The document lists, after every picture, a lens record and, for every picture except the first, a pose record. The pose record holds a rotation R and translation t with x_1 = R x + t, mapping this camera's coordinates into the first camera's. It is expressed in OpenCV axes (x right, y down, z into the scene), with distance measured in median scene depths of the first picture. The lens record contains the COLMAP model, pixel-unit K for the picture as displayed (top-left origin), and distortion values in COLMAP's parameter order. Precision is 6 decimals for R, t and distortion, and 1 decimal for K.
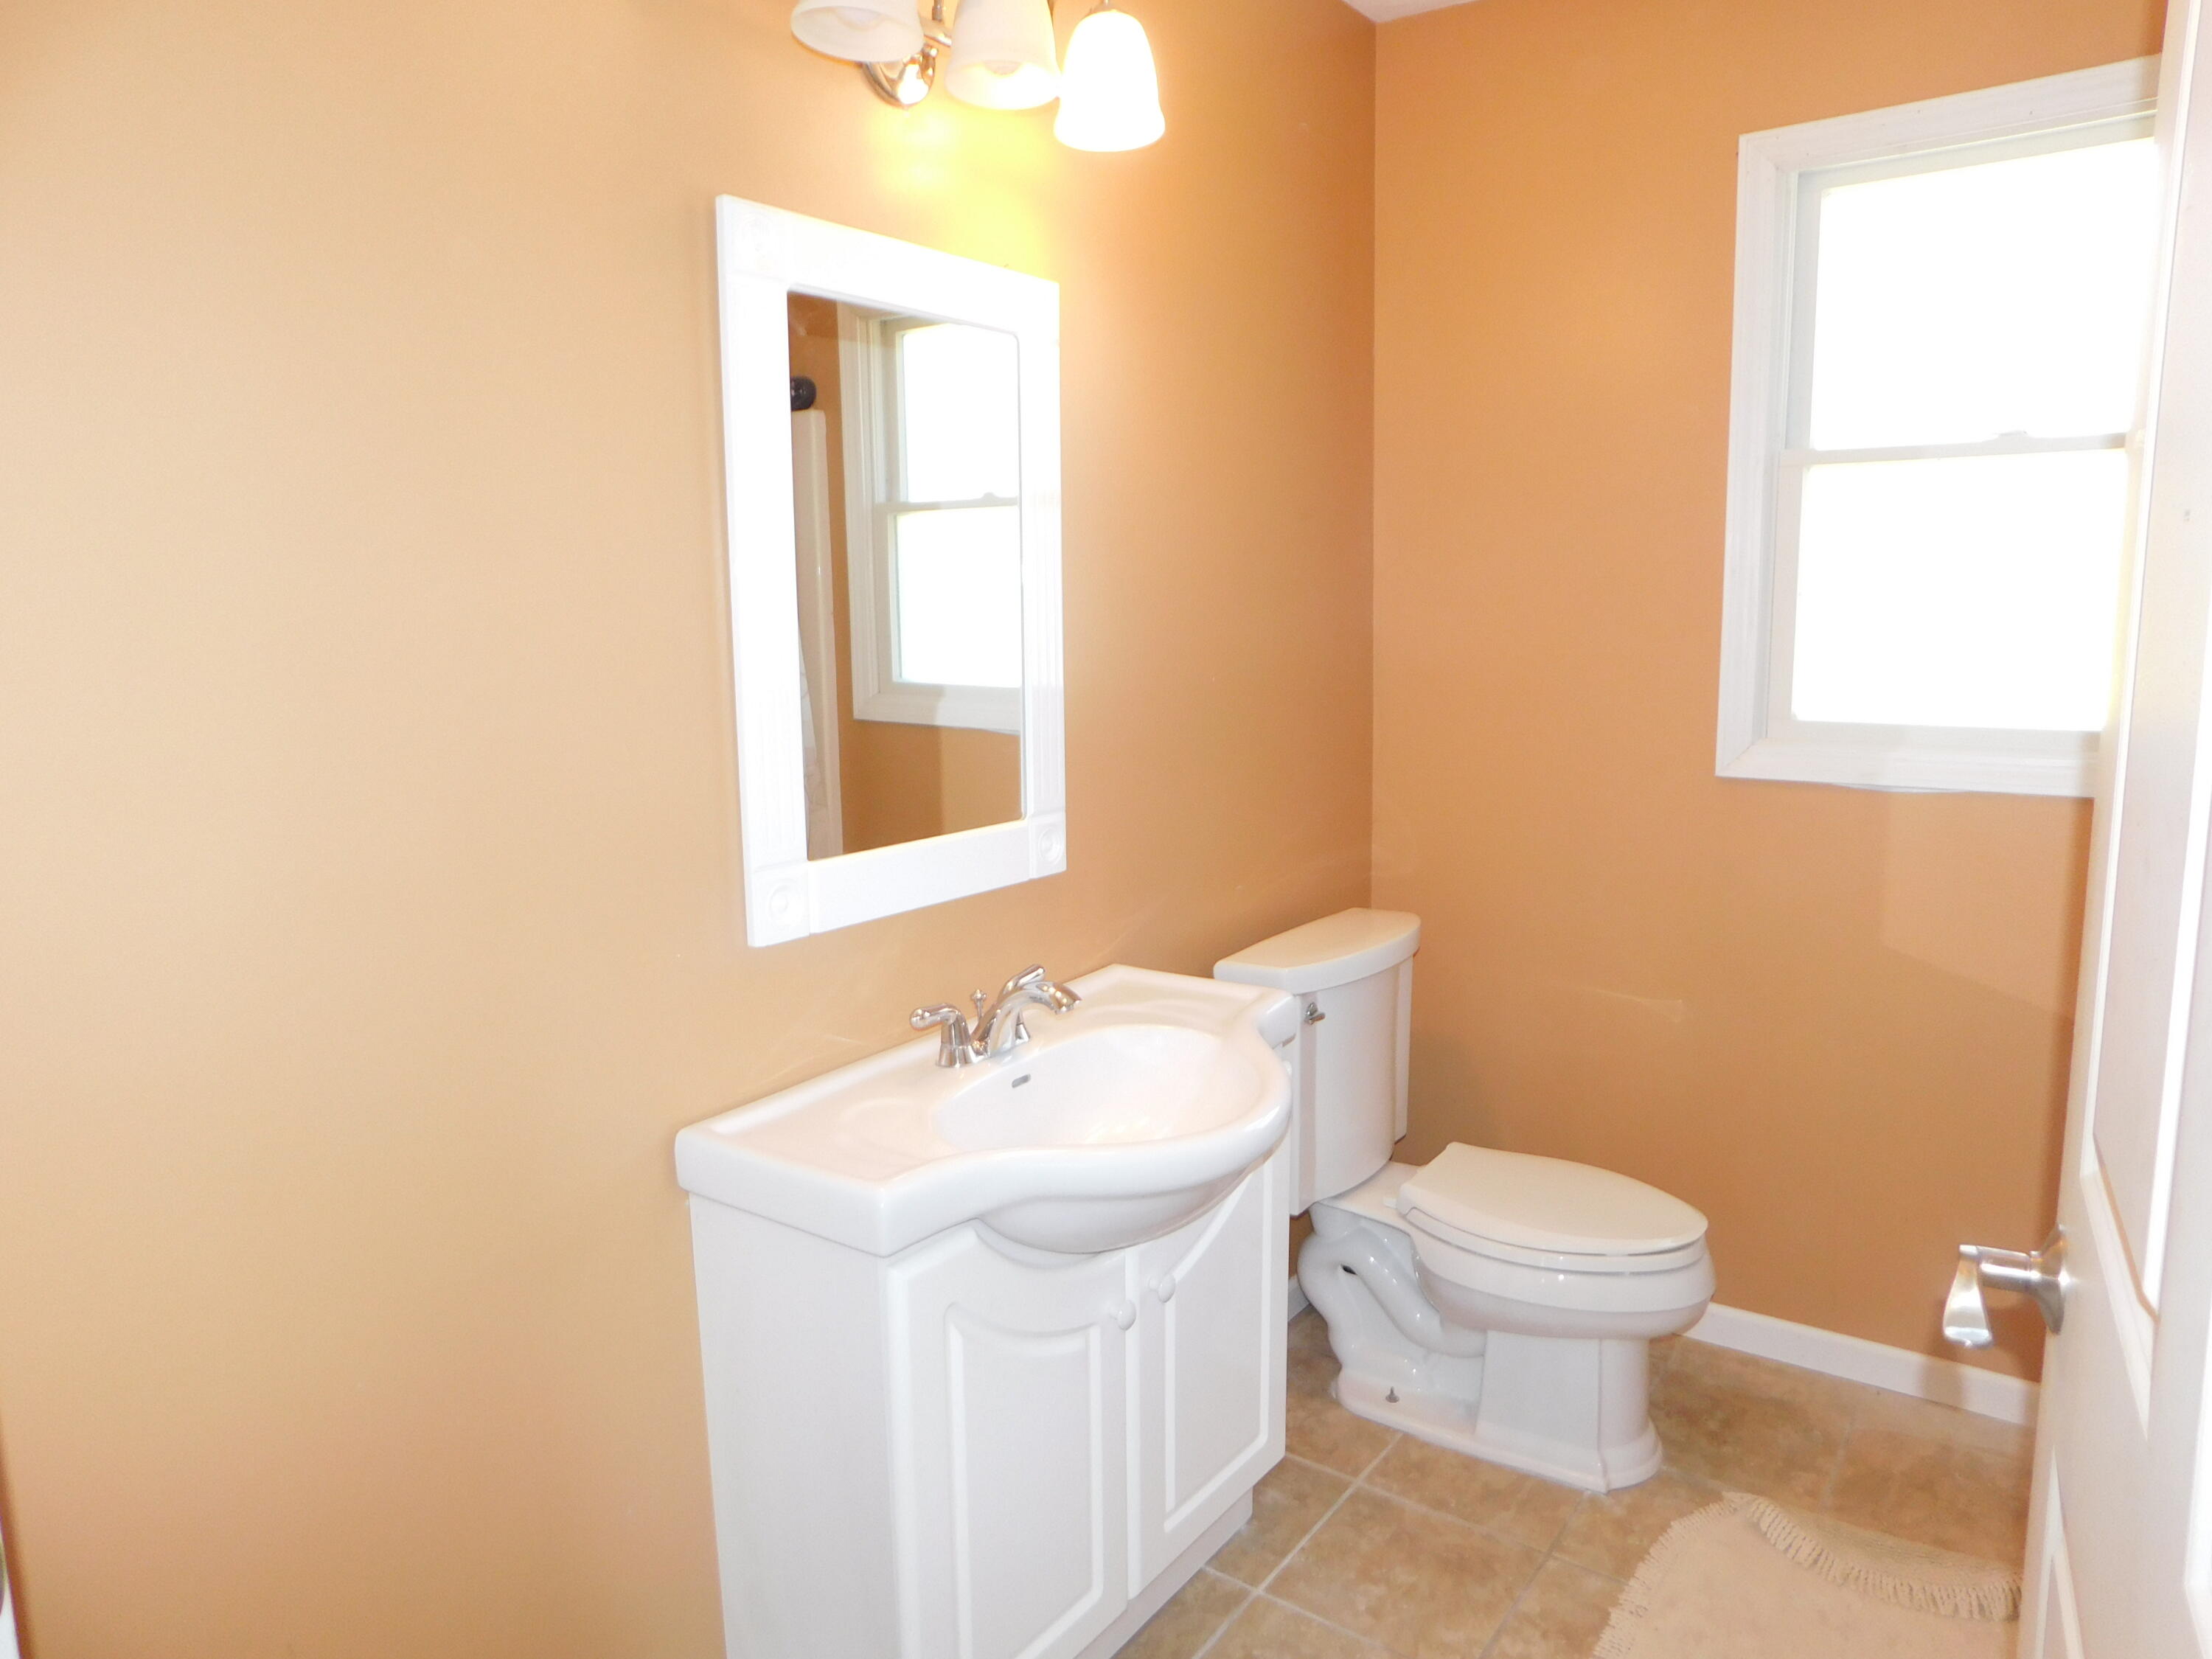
lens RADIAL K [[1463.9, 0, 1106.0], [0, 1463.9, 829.5], [0, 0, 1]] dist [-0.066989, 0.056237]
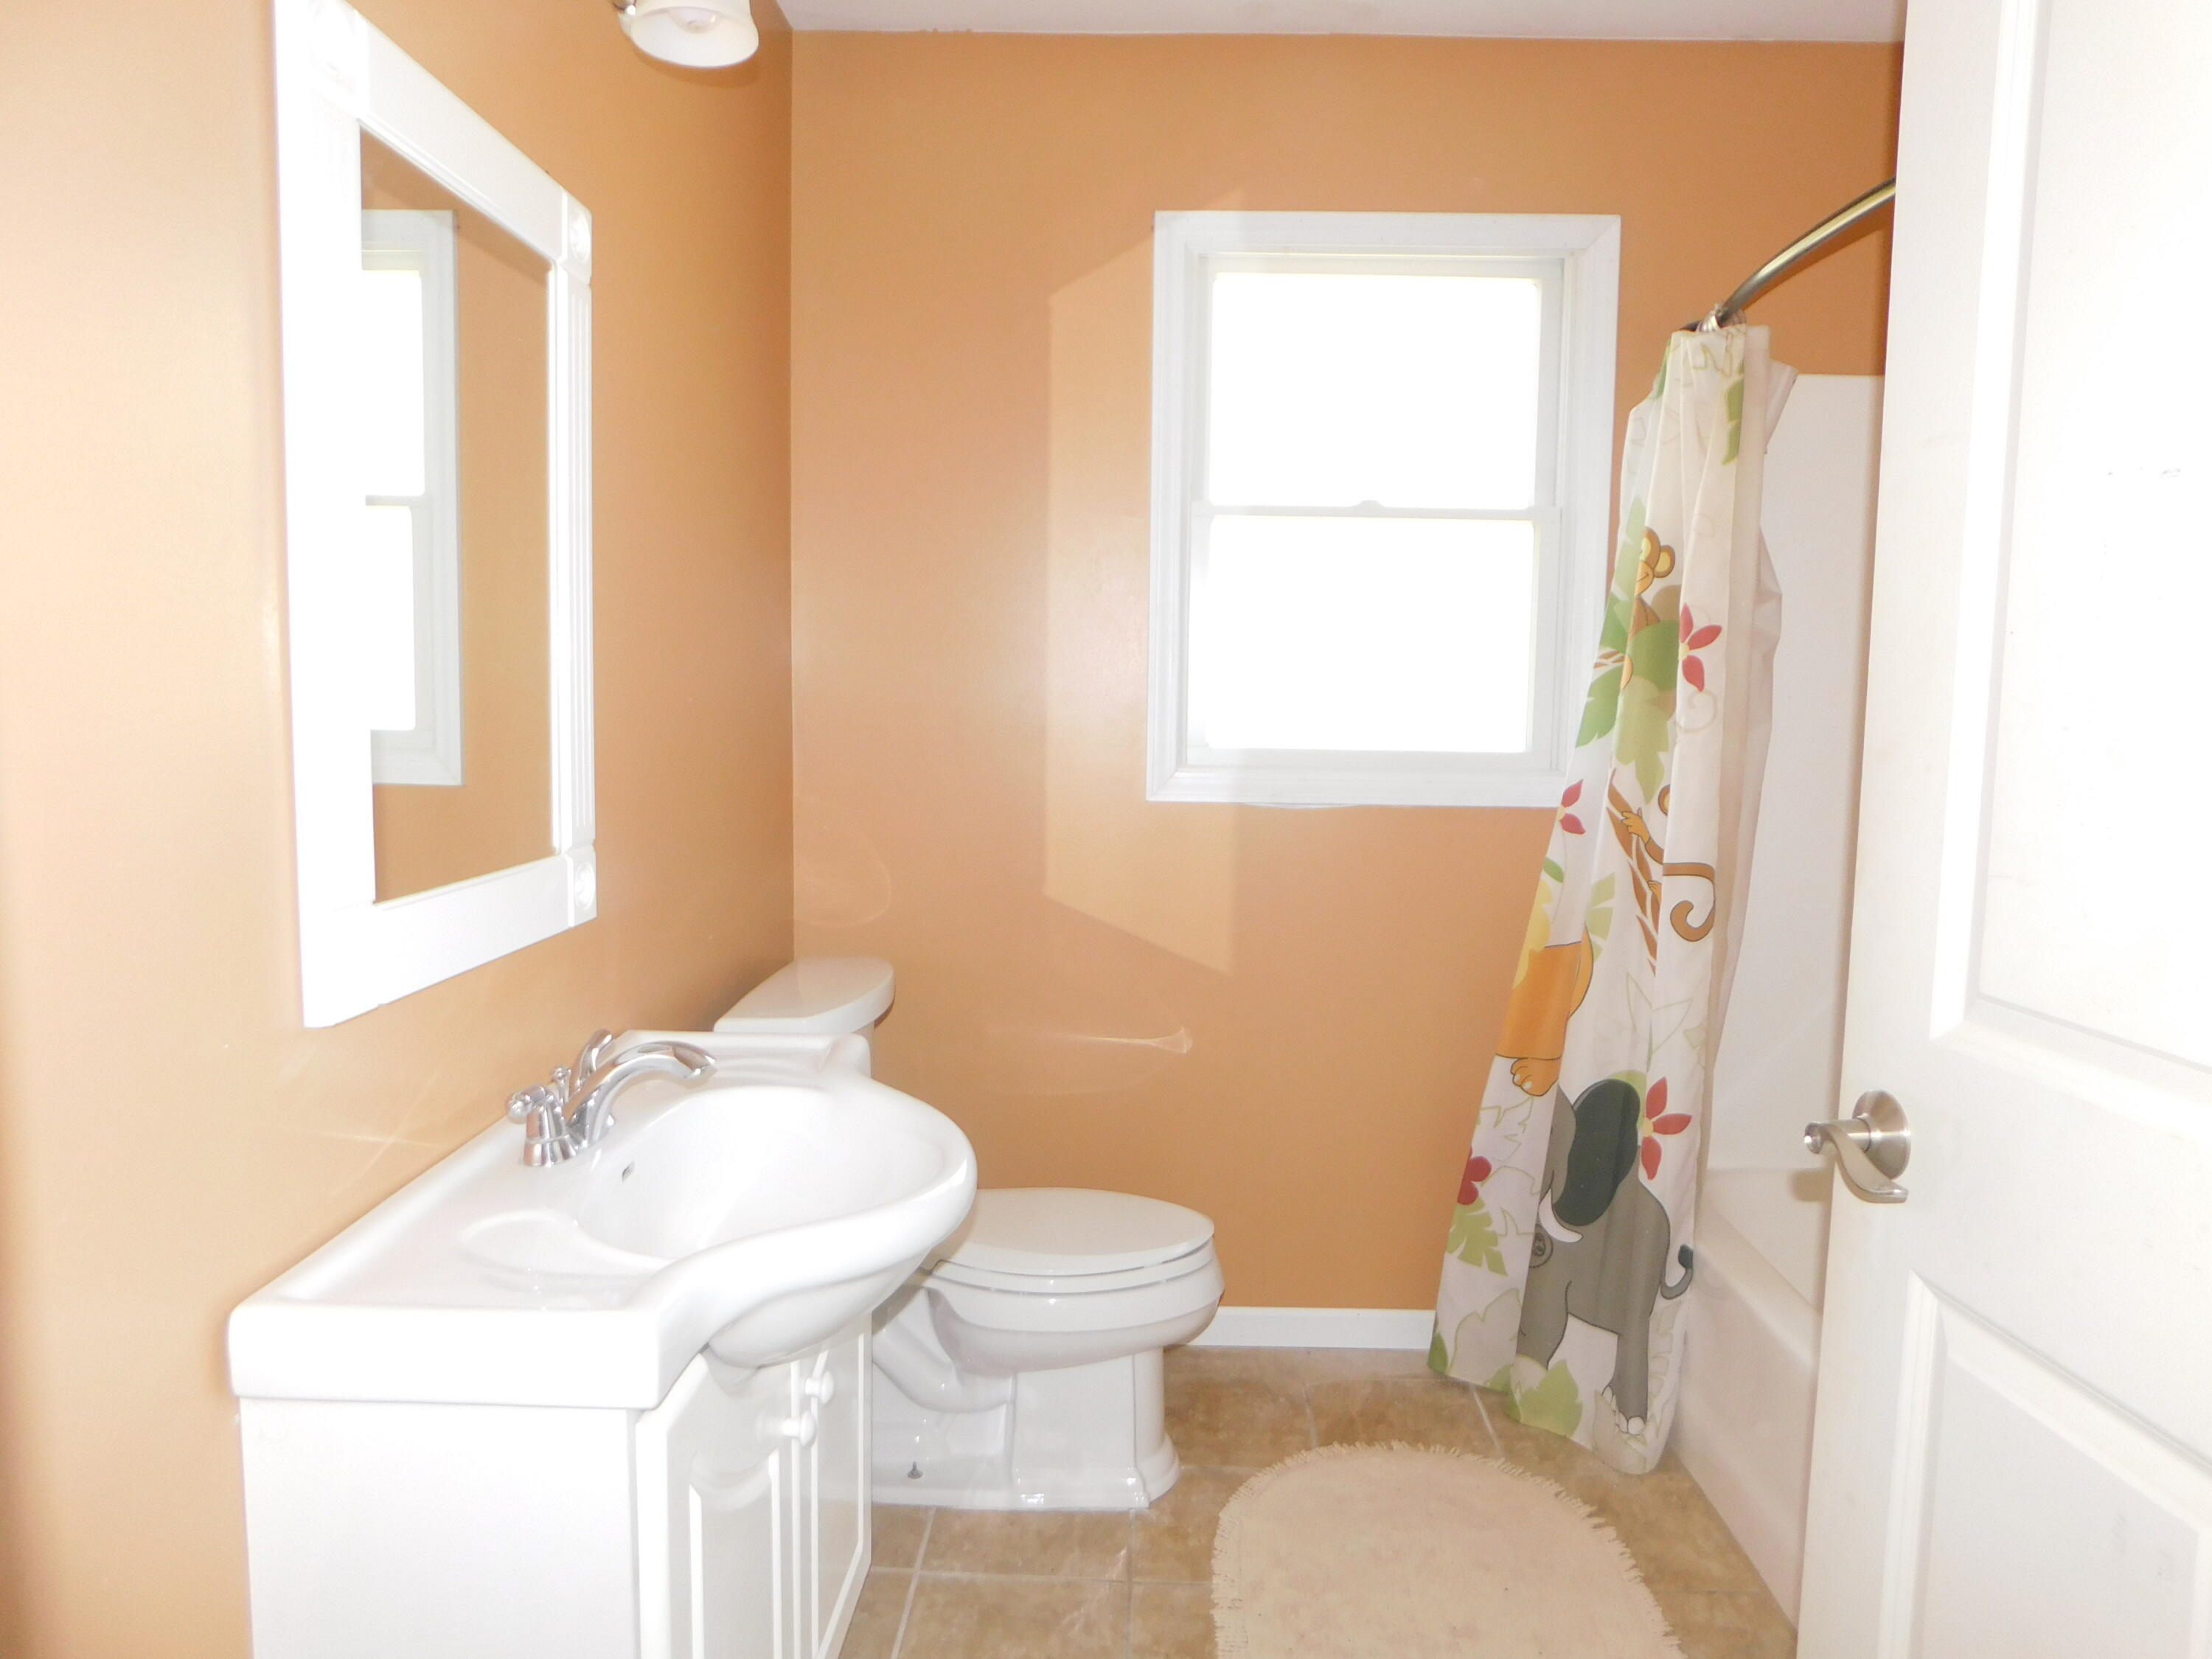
lens RADIAL K [[1474.1, 0, 1106.0], [0, 1474.1, 829.5], [0, 0, 1]] dist [-0.110373, 0.151126]
pose [[0.825119, -0.029515, 0.564187, -0.232558], [0.063071, 0.997204, -0.040074, 0.027643], [-0.561427, 0.068650, 0.824674, 0.148259]]
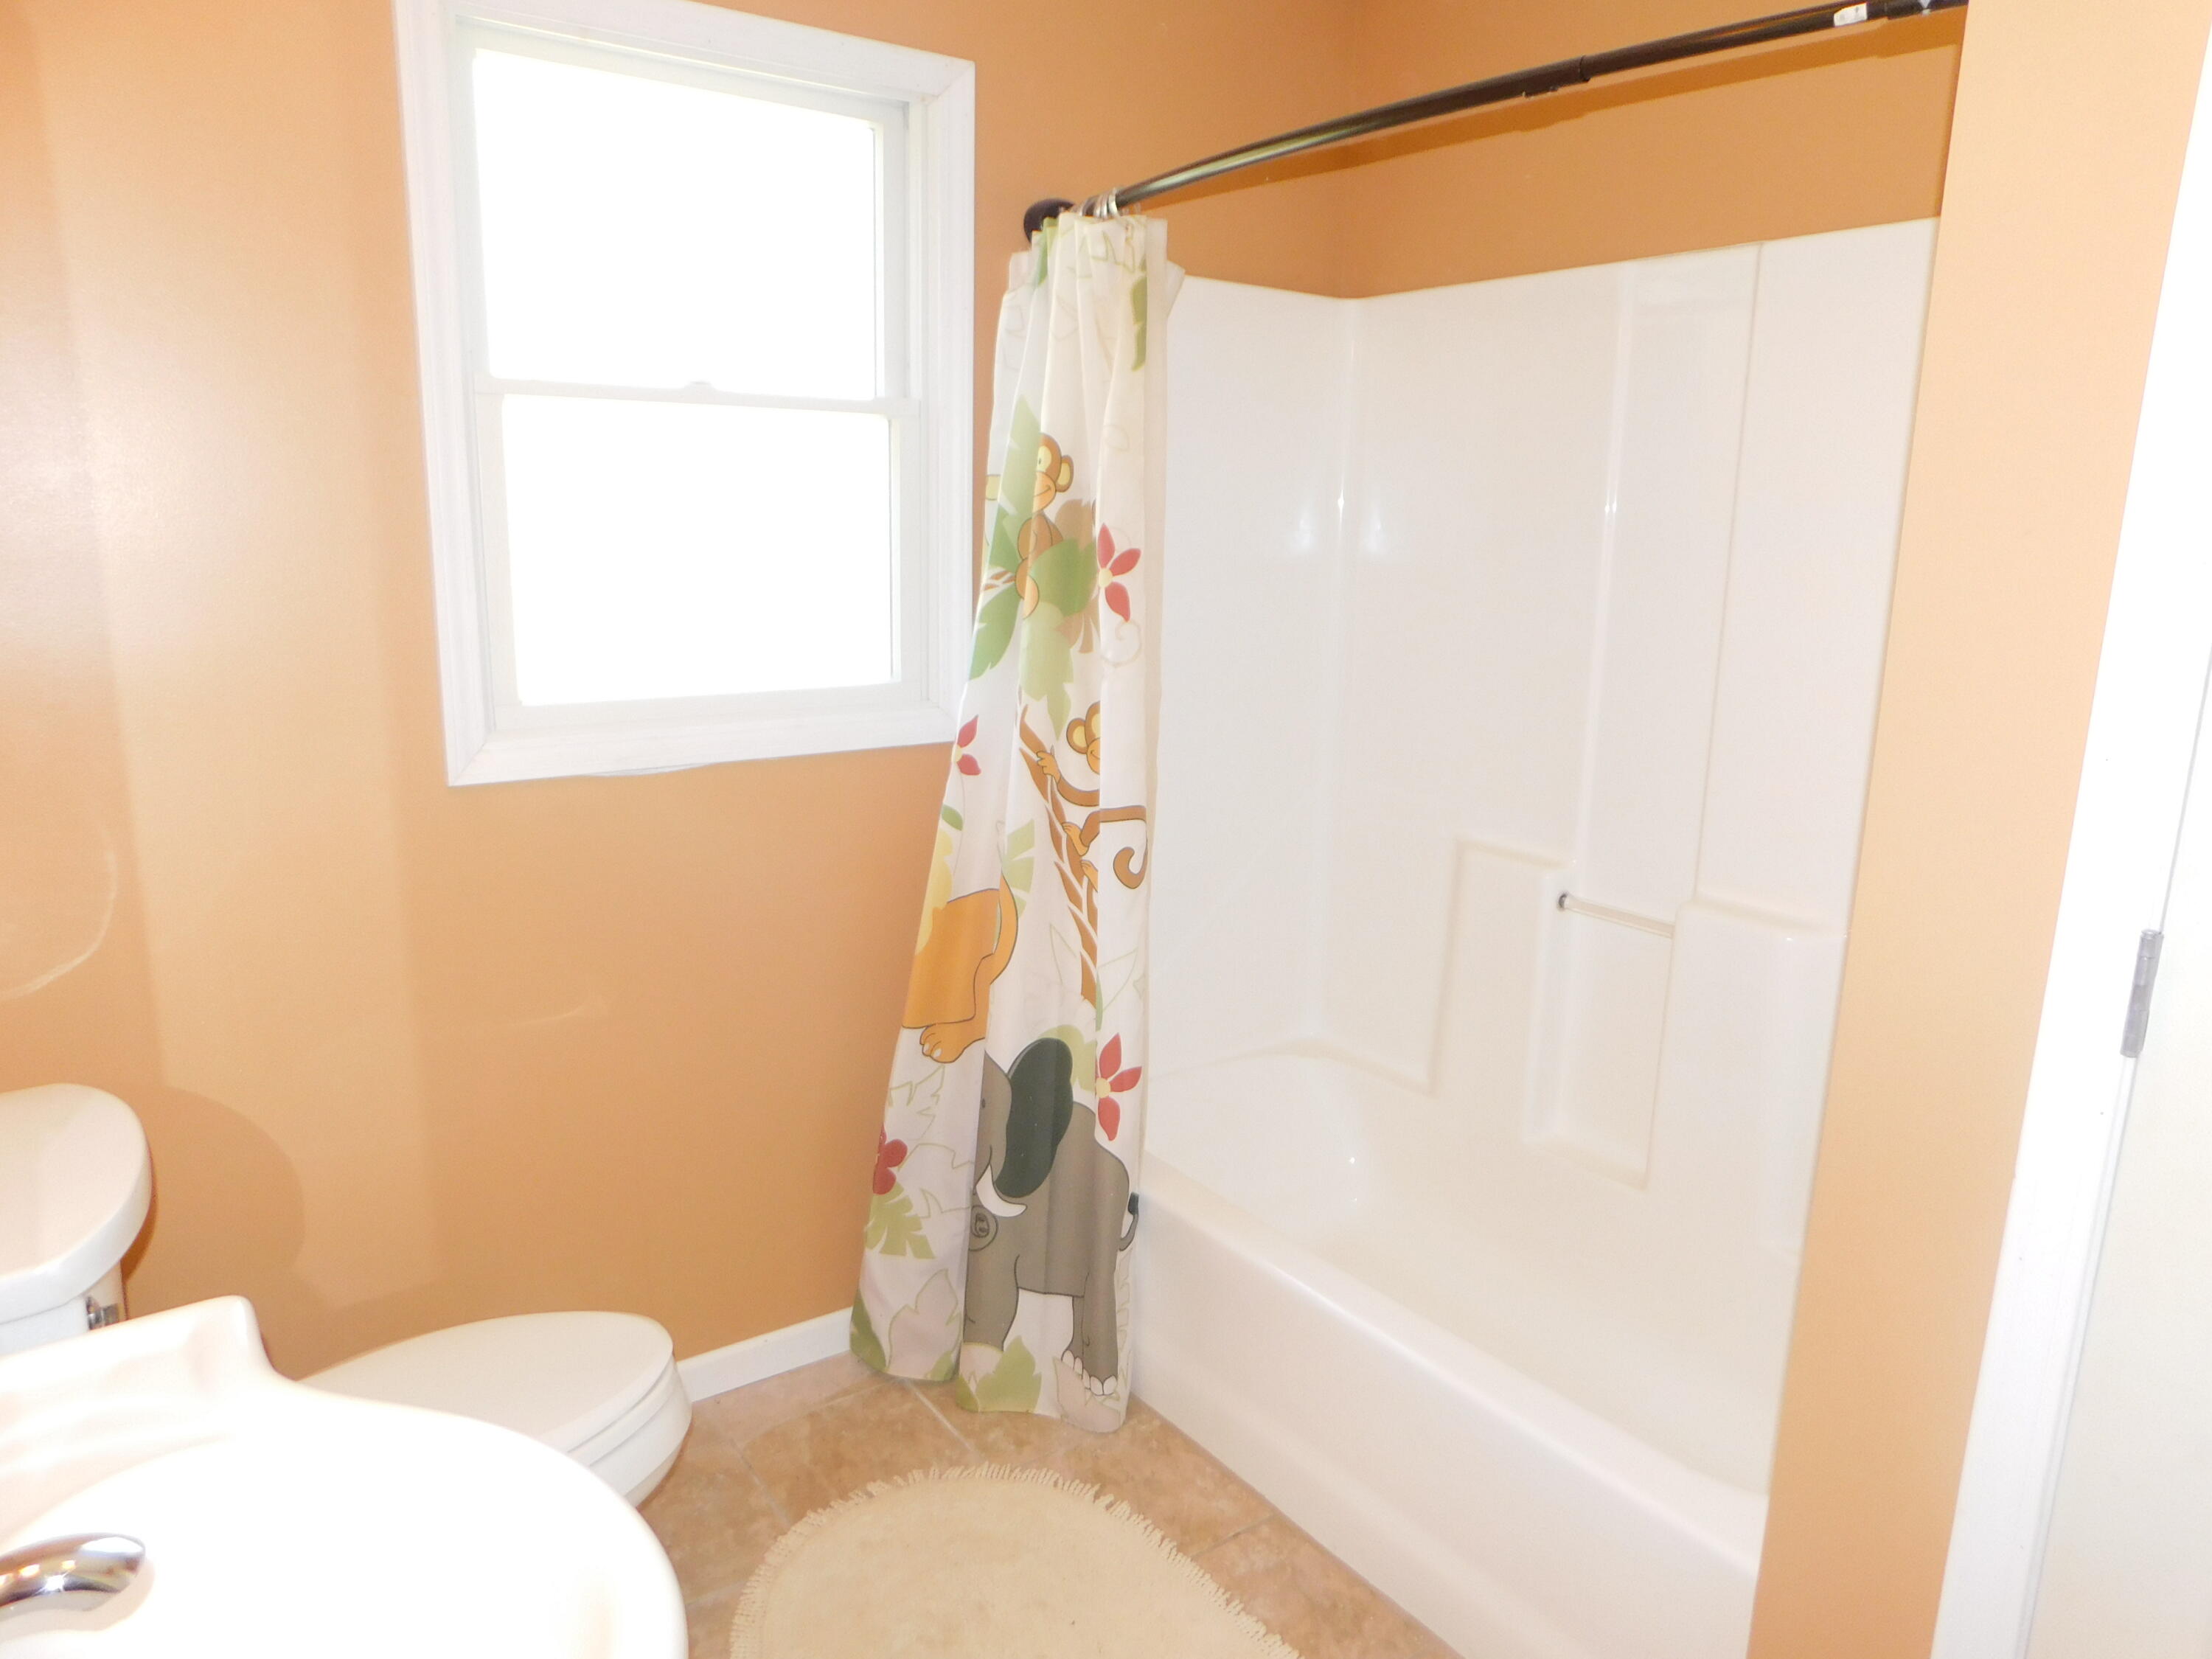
lens RADIAL K [[1463.9, 0, 1106.0], [0, 1463.9, 829.5], [0, 0, 1]] dist [-0.066989, 0.056237]
pose [[0.321008, -0.173382, 0.931071, -0.222076], [0.132786, 0.981629, 0.137015, -0.082009], [-0.937722, 0.079650, 0.338133, 0.447856]]
